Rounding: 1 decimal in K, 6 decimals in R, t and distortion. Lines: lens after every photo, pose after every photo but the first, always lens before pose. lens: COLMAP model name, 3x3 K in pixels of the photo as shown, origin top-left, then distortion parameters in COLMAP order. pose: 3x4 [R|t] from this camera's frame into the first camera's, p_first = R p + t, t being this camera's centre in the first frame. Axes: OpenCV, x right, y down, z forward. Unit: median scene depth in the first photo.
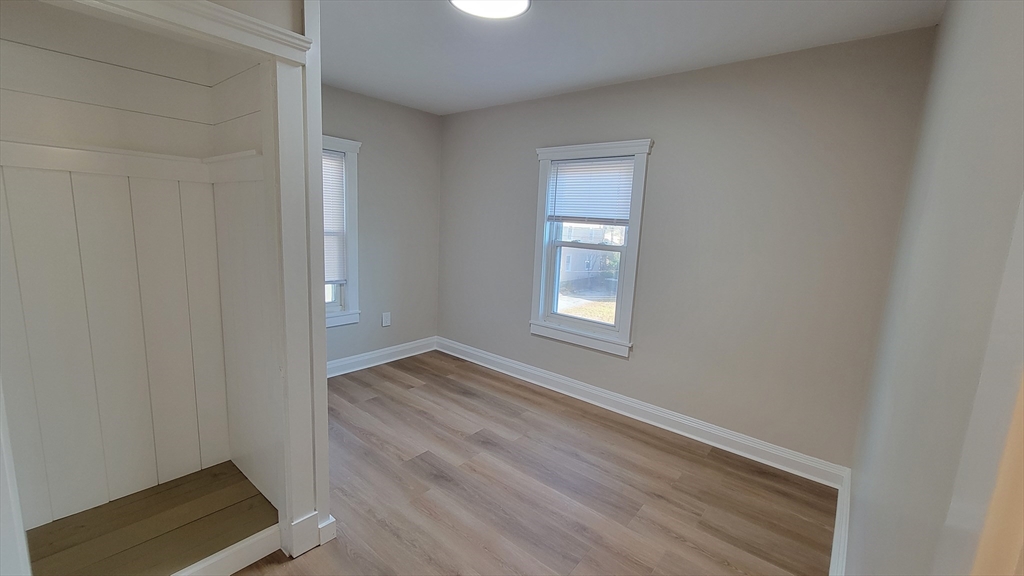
lens RADIAL K [[419.1, 0, 513.1], [0, 419.1, 288.6], [0, 0, 1]] dist [0.001113, -0.000155]
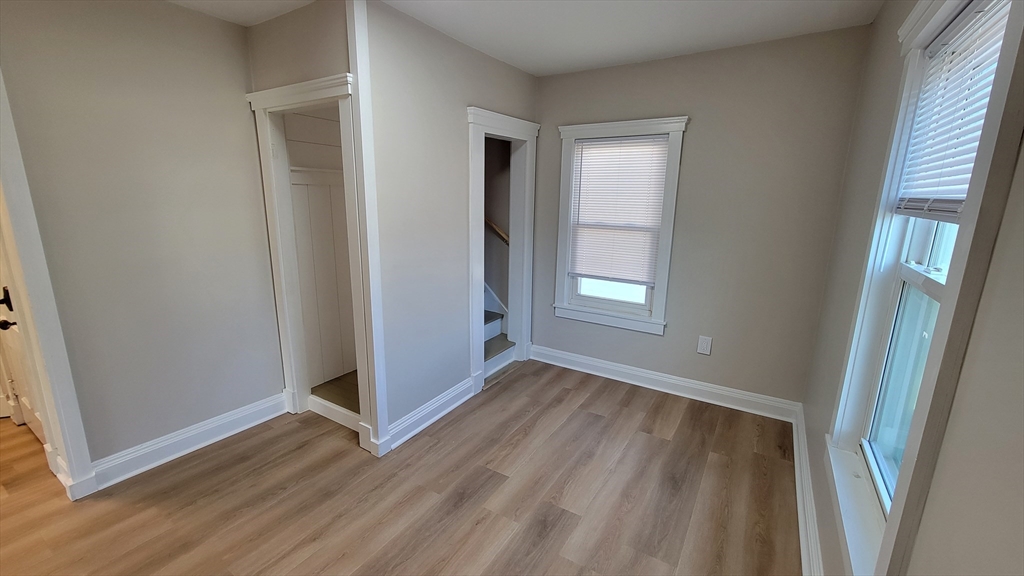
lens RADIAL K [[419.1, 0, 512.7], [0, 419.1, 285.9], [0, 0, 1]] dist [0.001113, -0.000155]
pose [[0.135874, 0.159564, -0.977792, 0.469682], [-0.168640, 0.976267, 0.135881, -0.095501], [0.976268, 0.146433, 0.159558, 0.655180]]
